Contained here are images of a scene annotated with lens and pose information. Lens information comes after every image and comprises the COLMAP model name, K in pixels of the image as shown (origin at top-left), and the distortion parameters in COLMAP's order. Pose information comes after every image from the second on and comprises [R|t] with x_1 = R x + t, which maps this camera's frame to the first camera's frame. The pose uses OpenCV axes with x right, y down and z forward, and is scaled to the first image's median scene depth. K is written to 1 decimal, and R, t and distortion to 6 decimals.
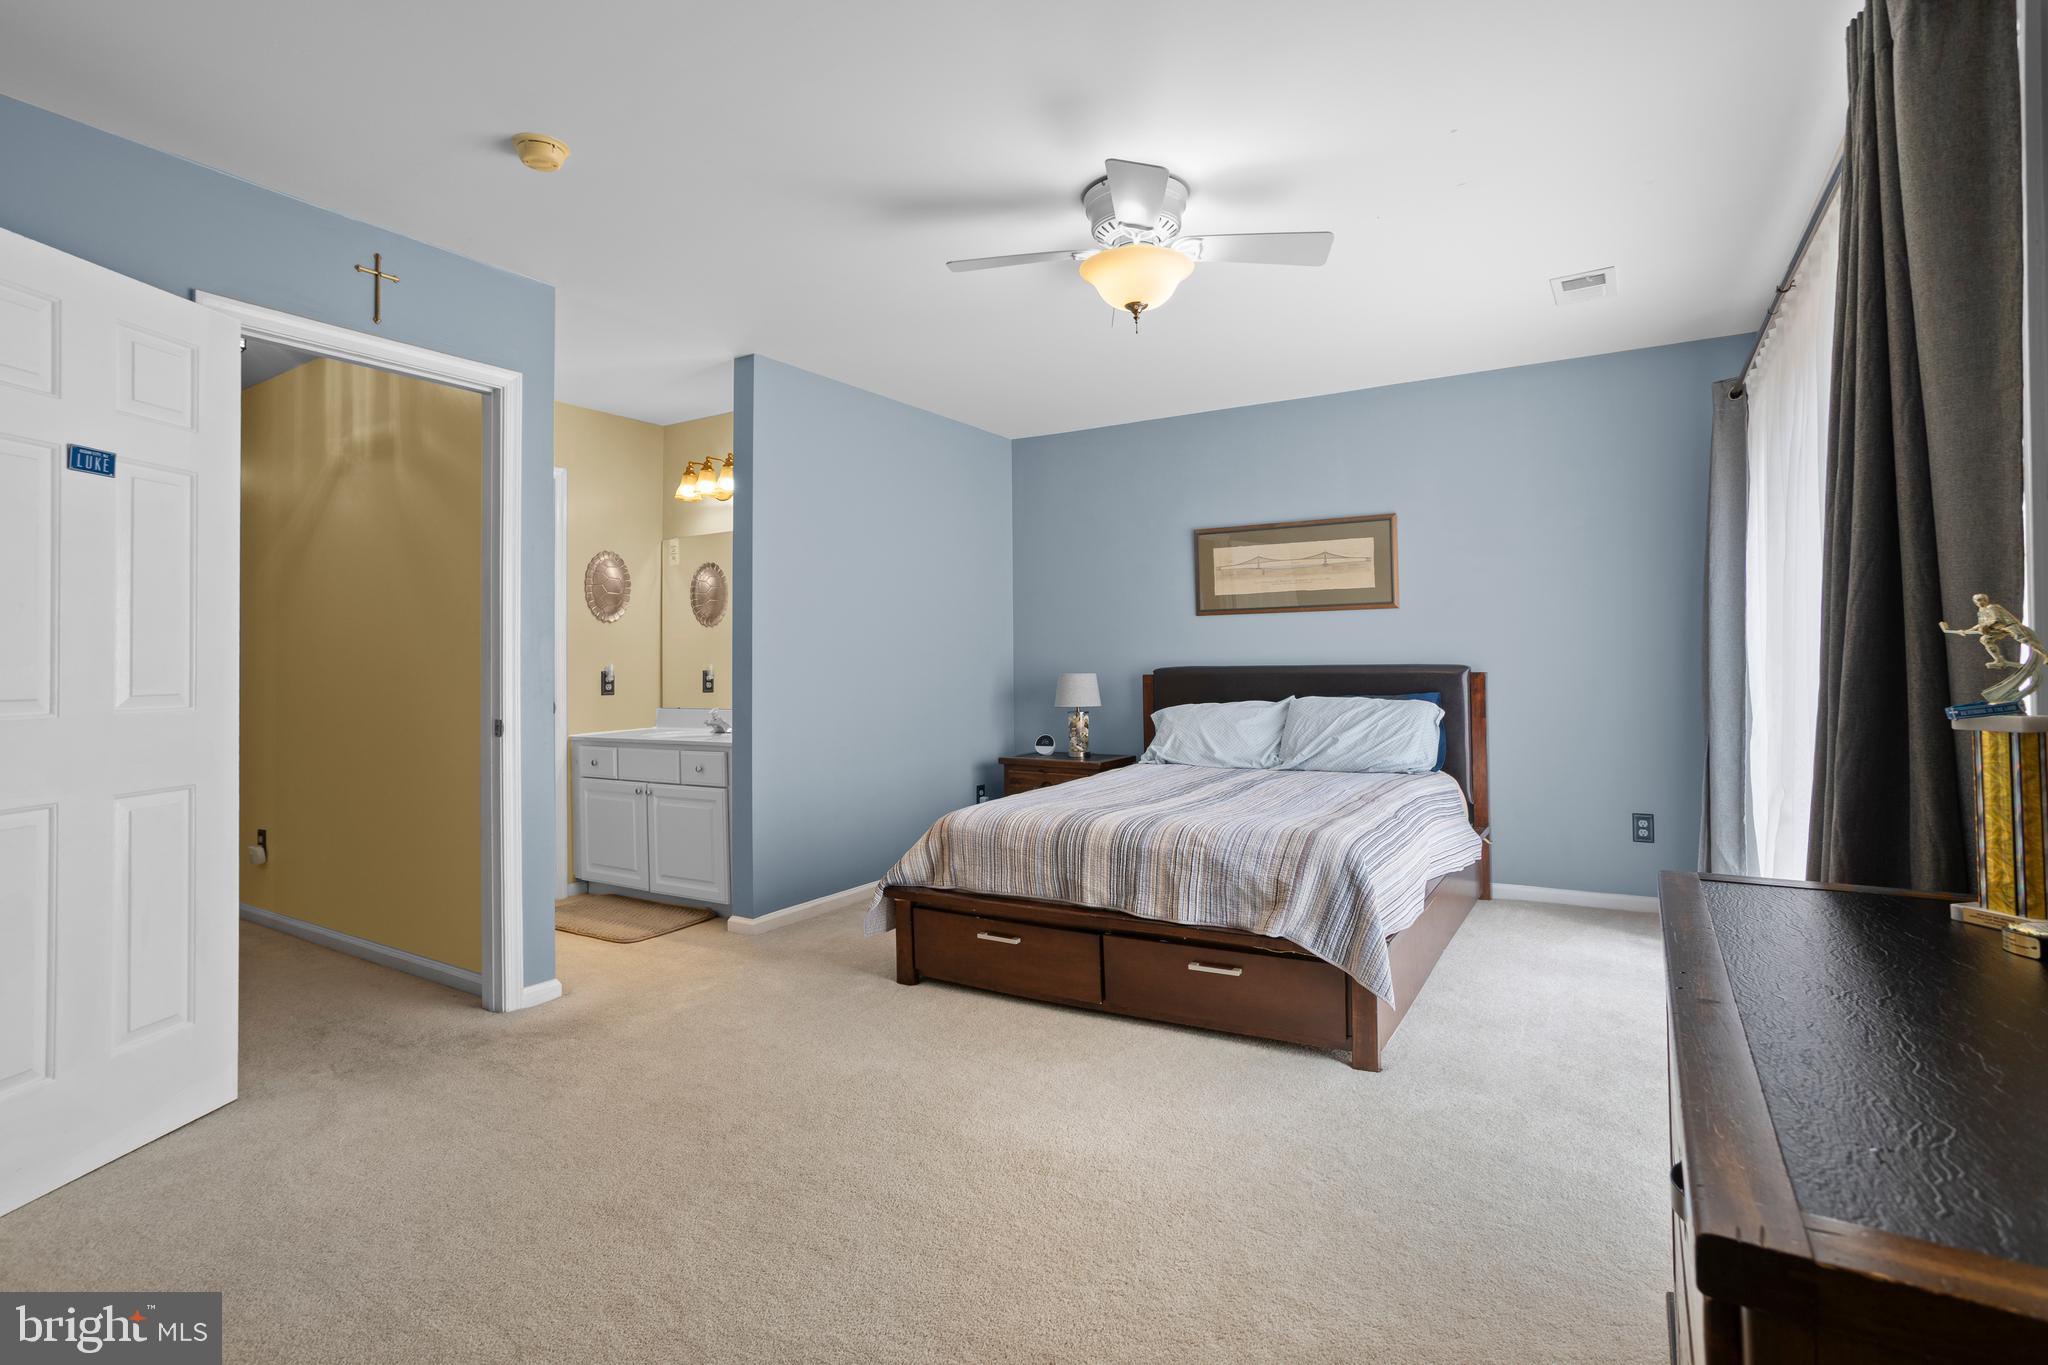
lens RADIAL K [[993.5, 0, 1011.2], [0, 993.5, 661.1], [0, 0, 1]] dist [-0.042810, 0.027961]
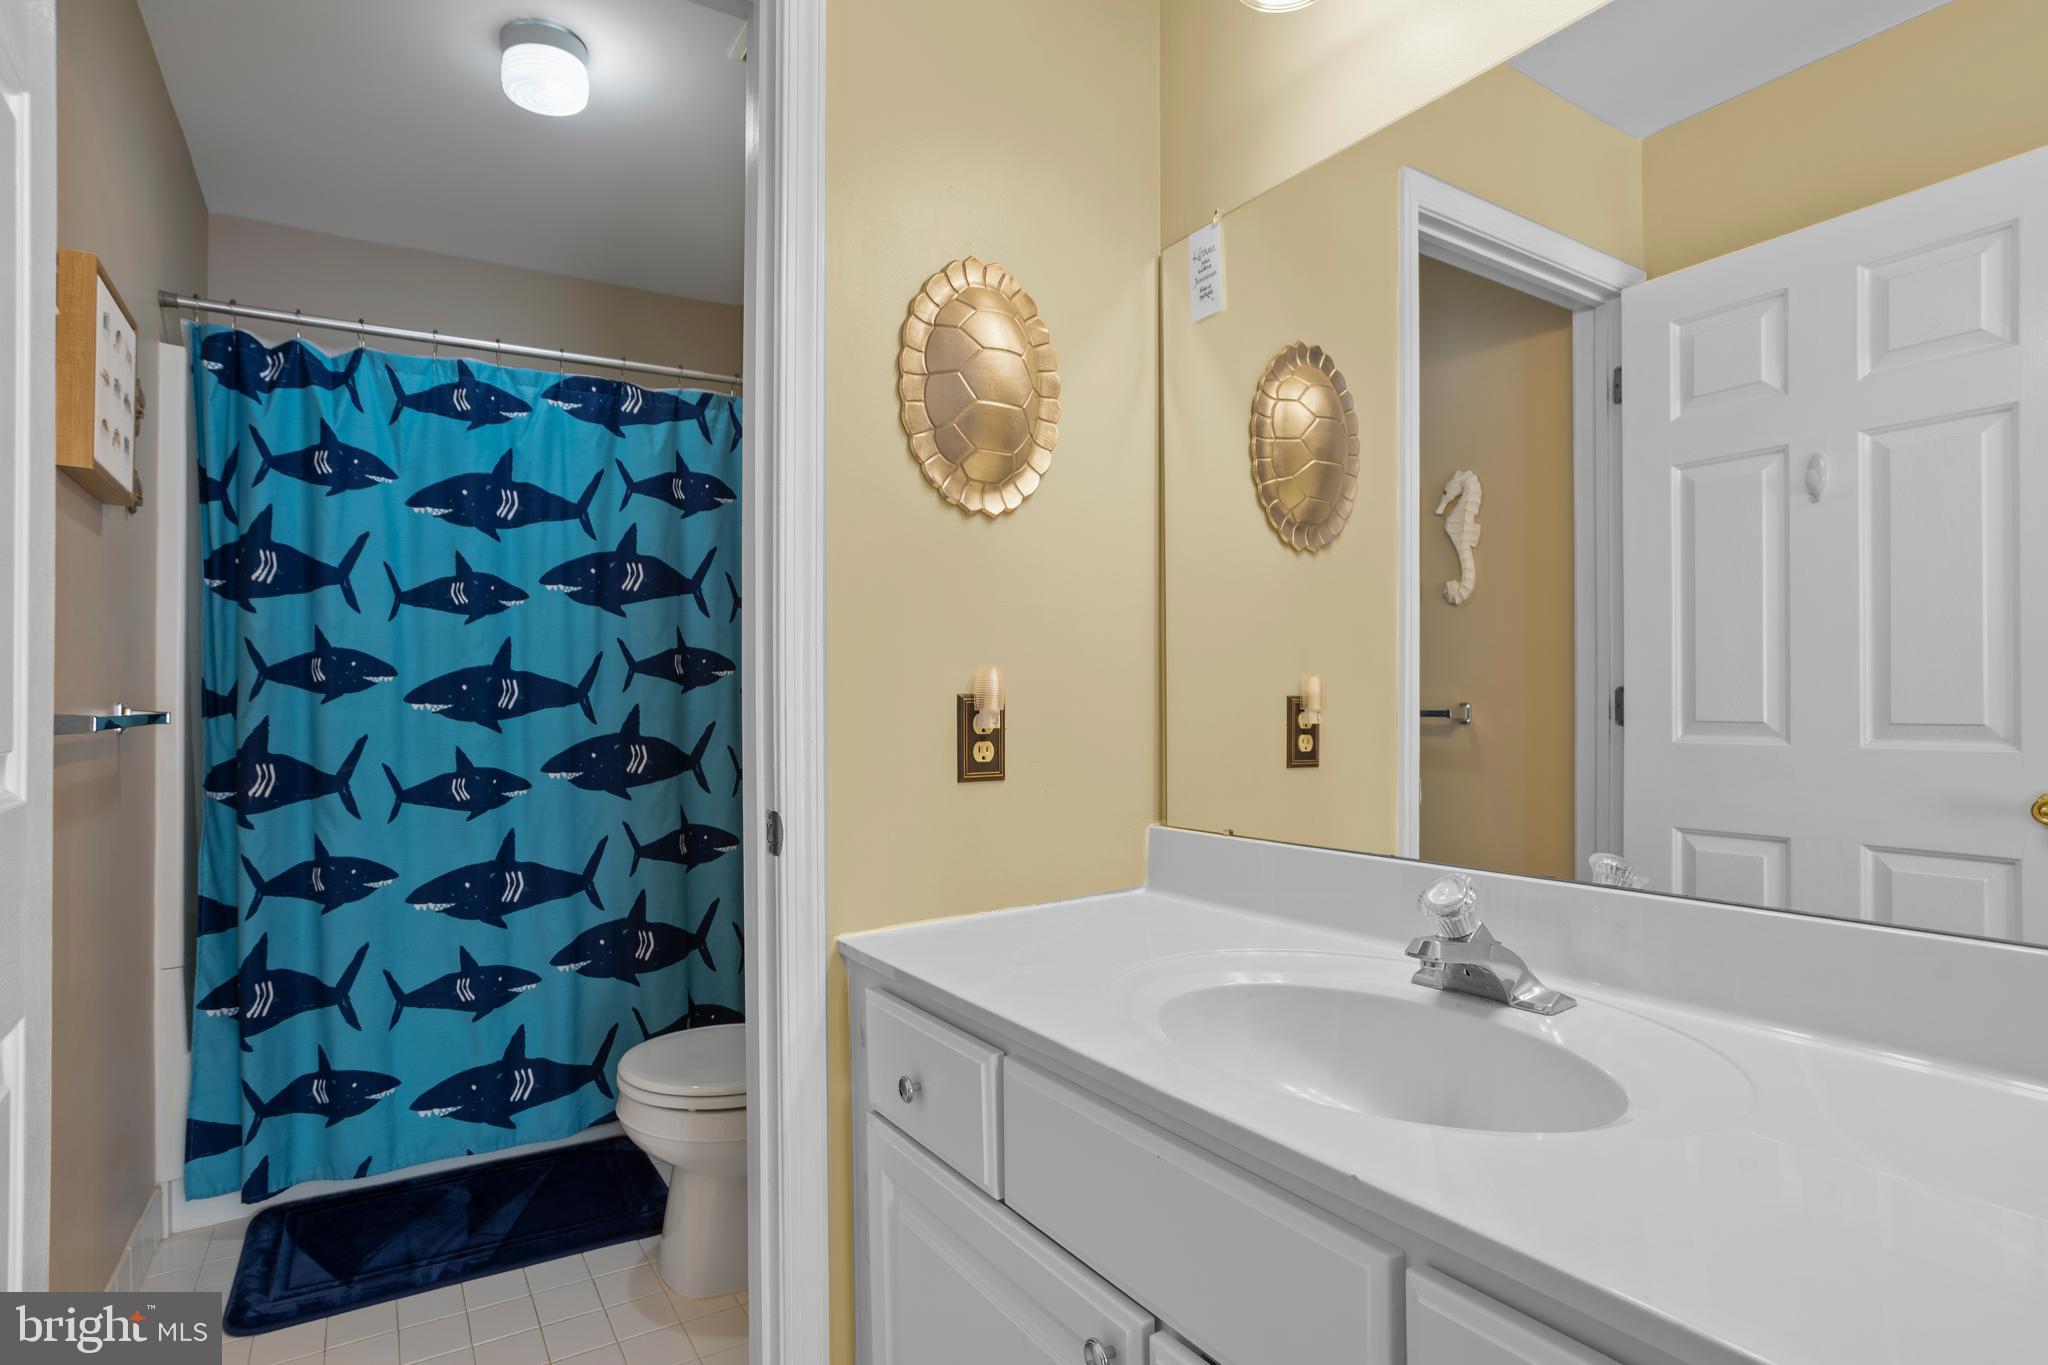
lens RADIAL K [[993.5, 0, 1014.1], [0, 993.5, 696.4], [0, 0, 1]] dist [-0.042810, 0.027961]
pose [[0.909821, -0.003094, -0.414990, -0.281350], [0.001337, 0.999989, -0.004523, 0.011742], [0.415000, 0.003560, 0.909815, 0.740245]]
